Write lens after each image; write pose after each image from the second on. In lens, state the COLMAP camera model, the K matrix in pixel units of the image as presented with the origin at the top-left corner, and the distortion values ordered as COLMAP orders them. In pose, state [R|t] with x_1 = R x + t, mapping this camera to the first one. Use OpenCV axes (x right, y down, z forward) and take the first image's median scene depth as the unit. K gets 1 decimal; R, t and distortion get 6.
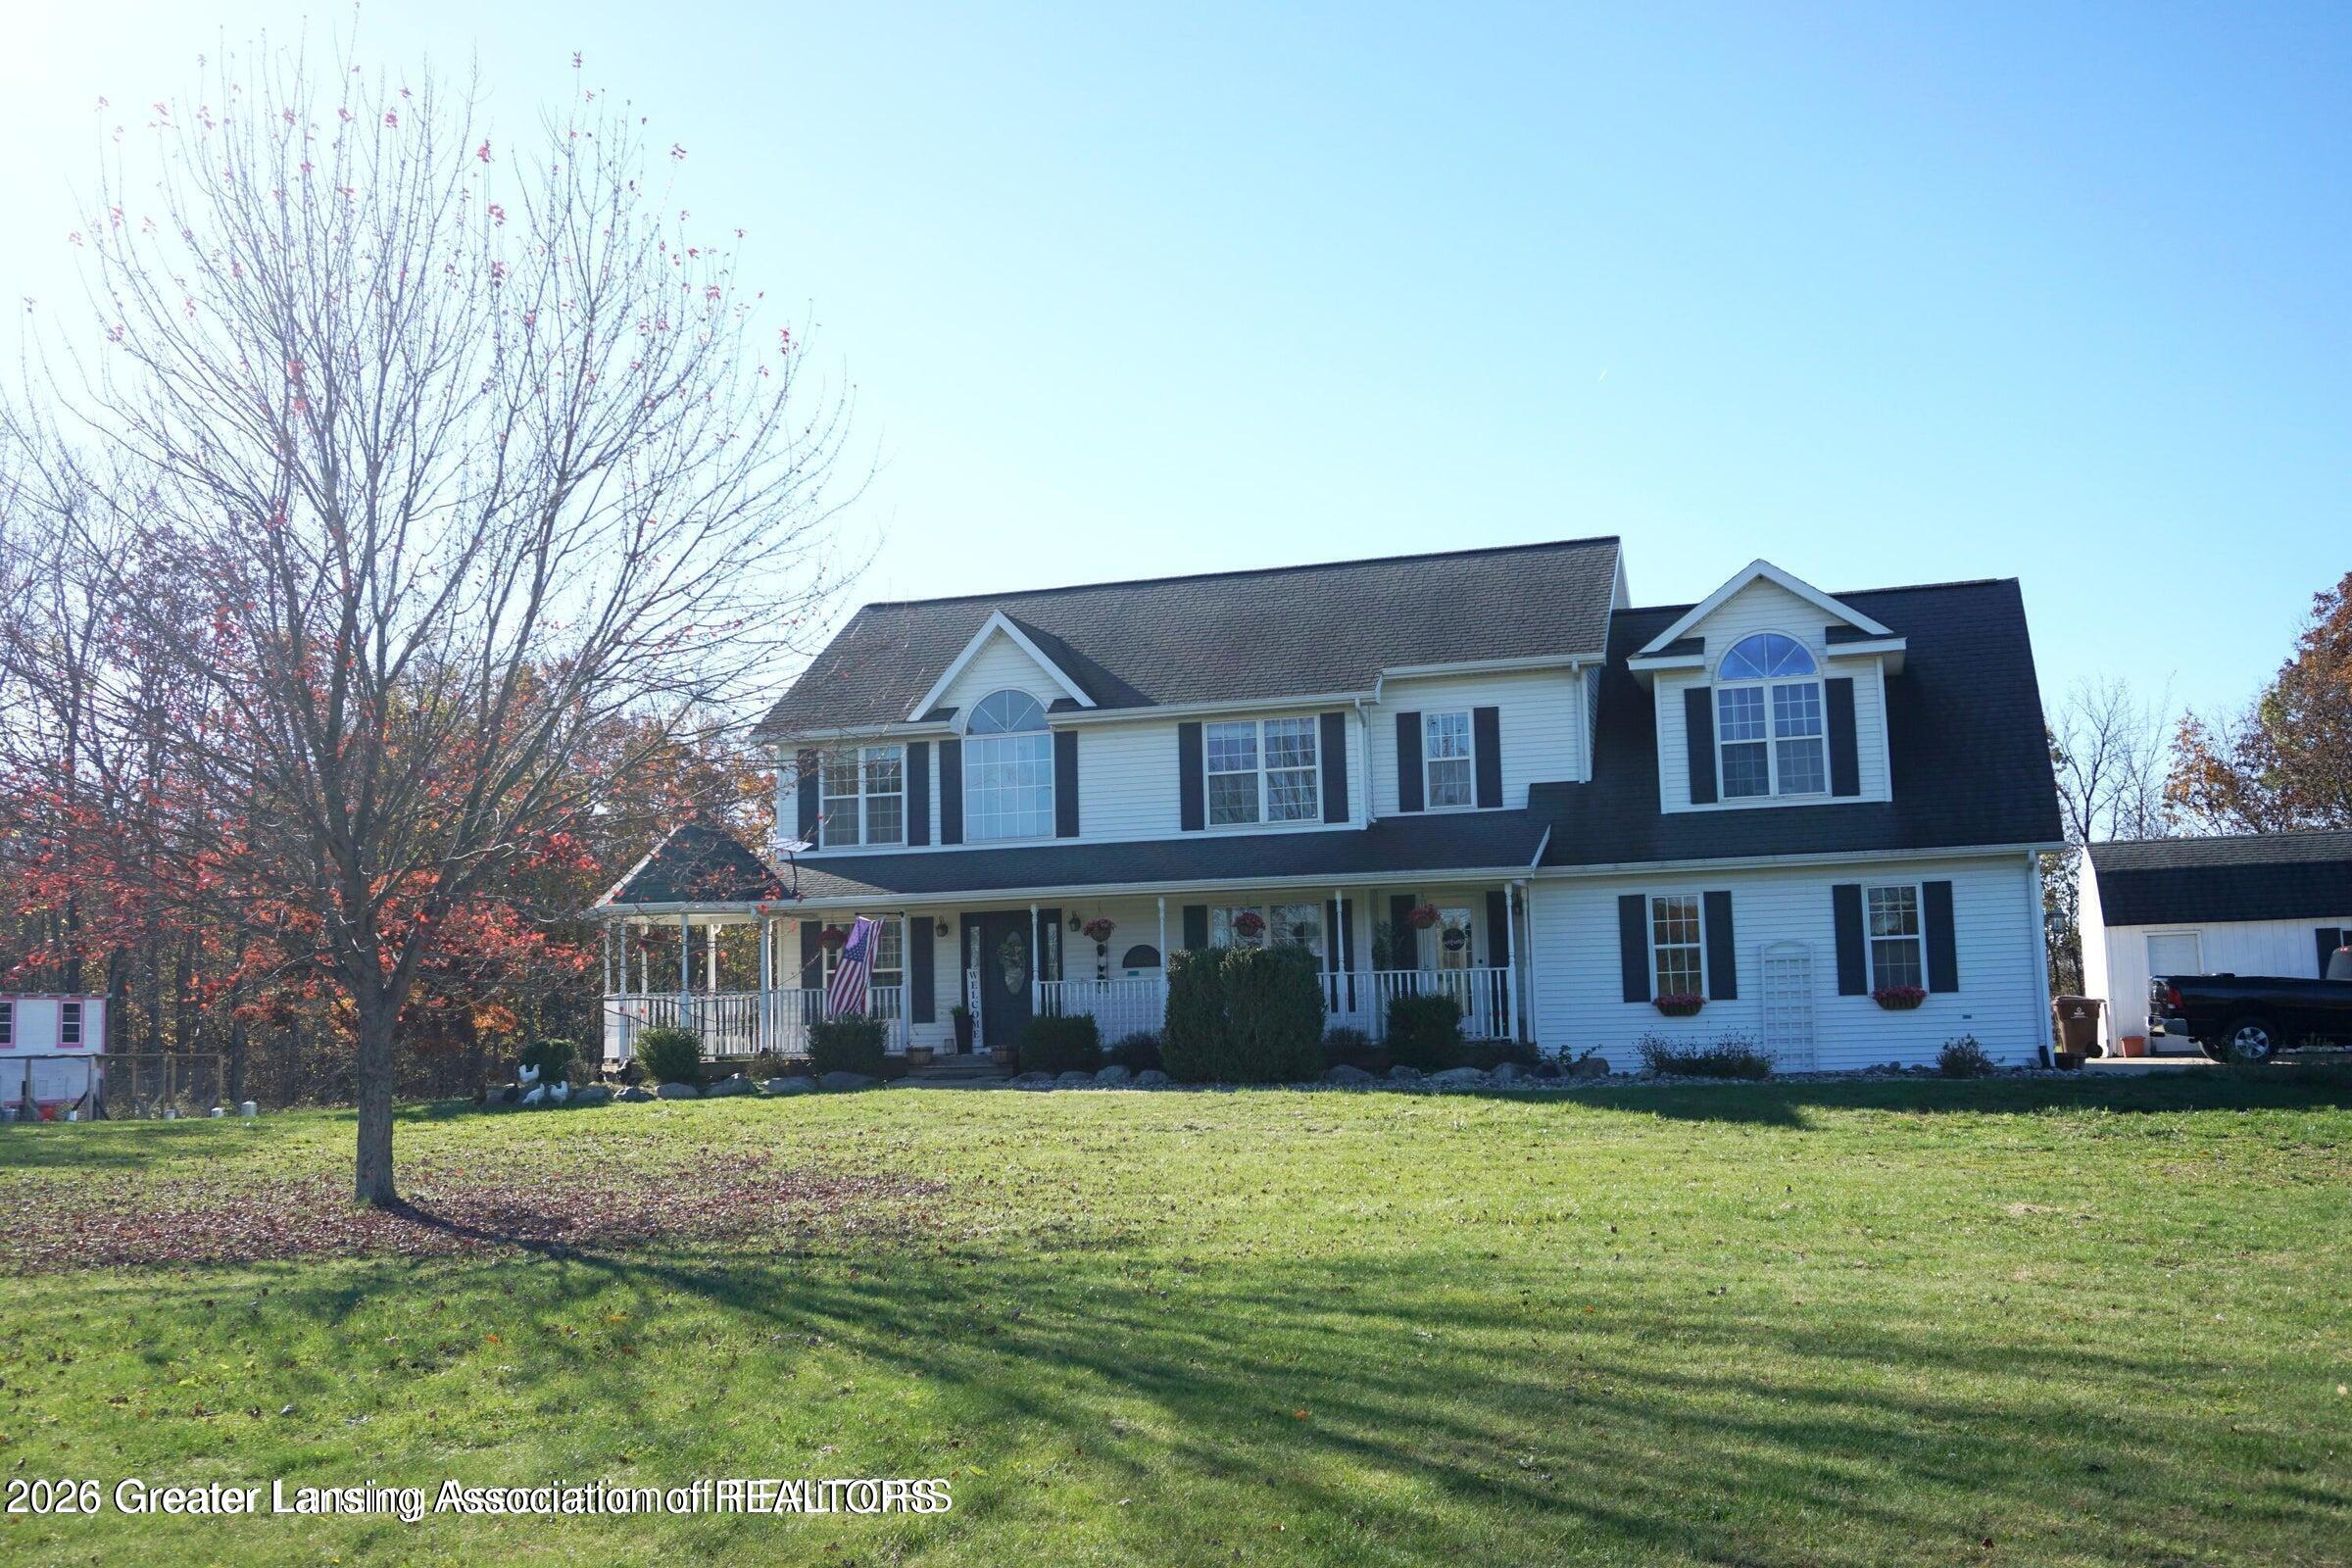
lens RADIAL K [[2120.6, 0, 1176.7], [0, 2120.6, 790.1], [0, 0, 1]] dist [0.006667, -0.008511]
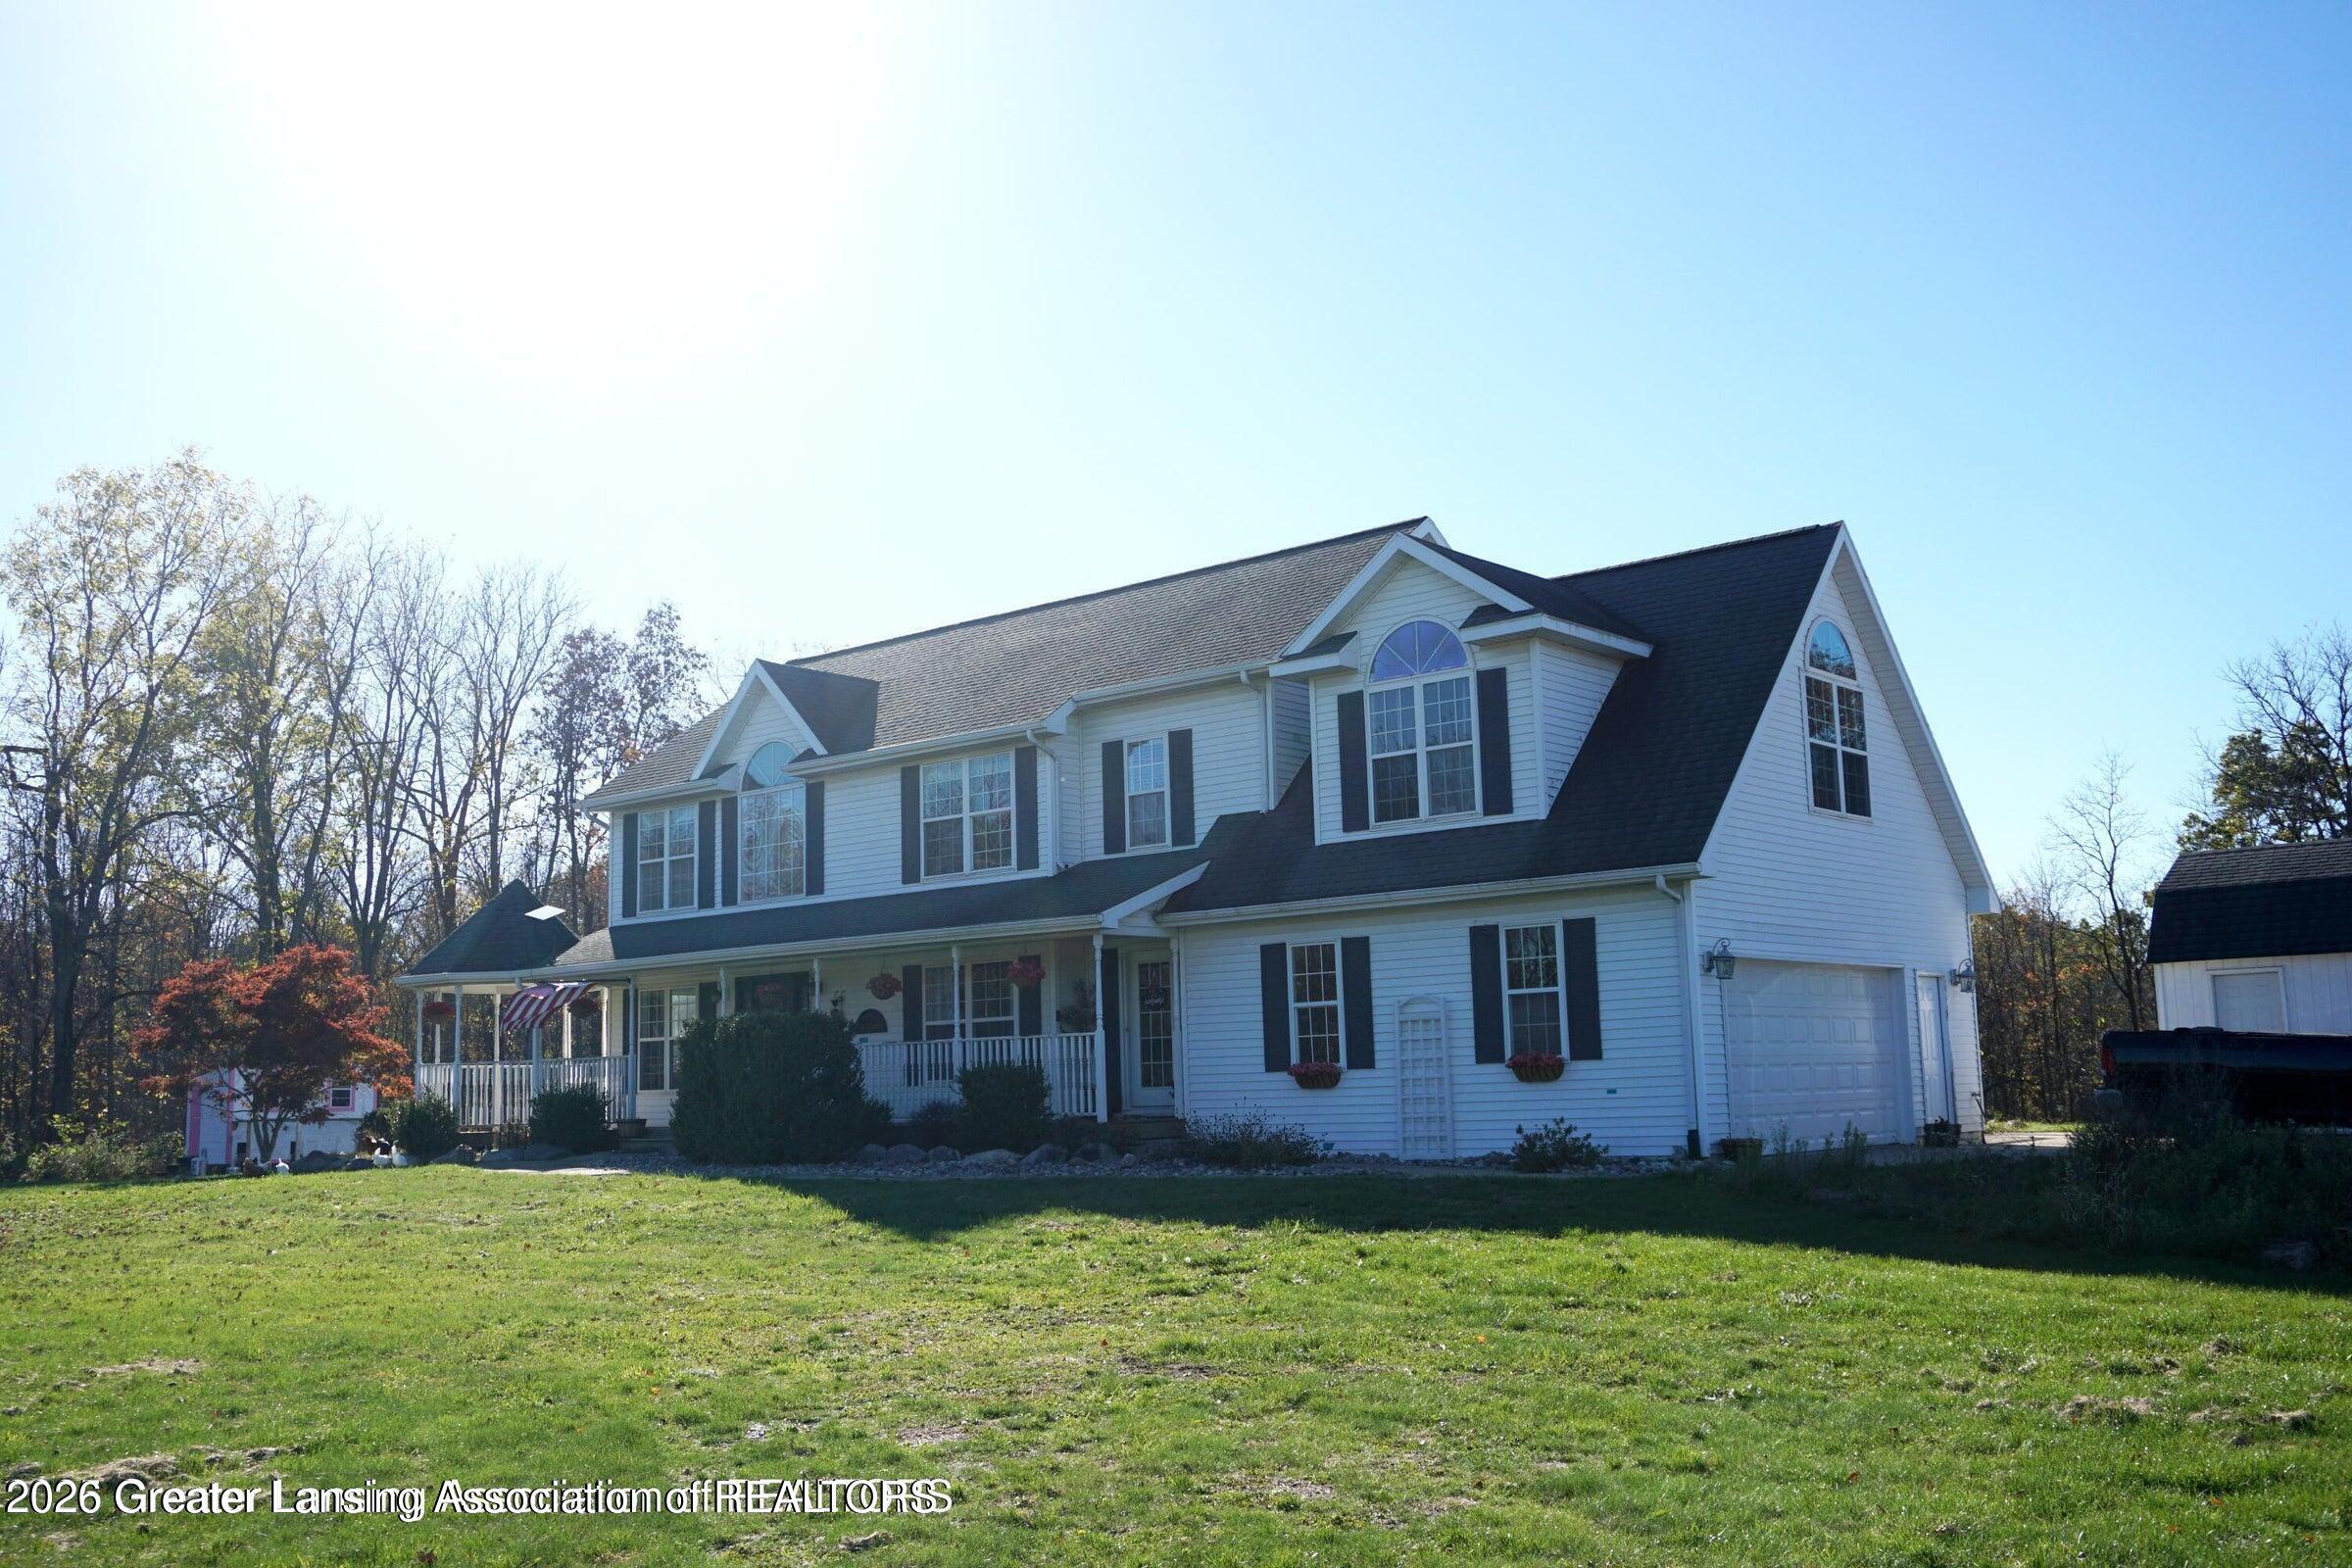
lens RADIAL K [[2120.6, 0, 1174.1], [0, 2120.6, 775.9], [0, 0, 1]] dist [0.006667, -0.008511]
pose [[0.921567, -0.054047, -0.384438, 0.500916], [0.041789, 0.998318, -0.040174, 0.015045], [0.385963, 0.020957, 0.922276, 0.206819]]
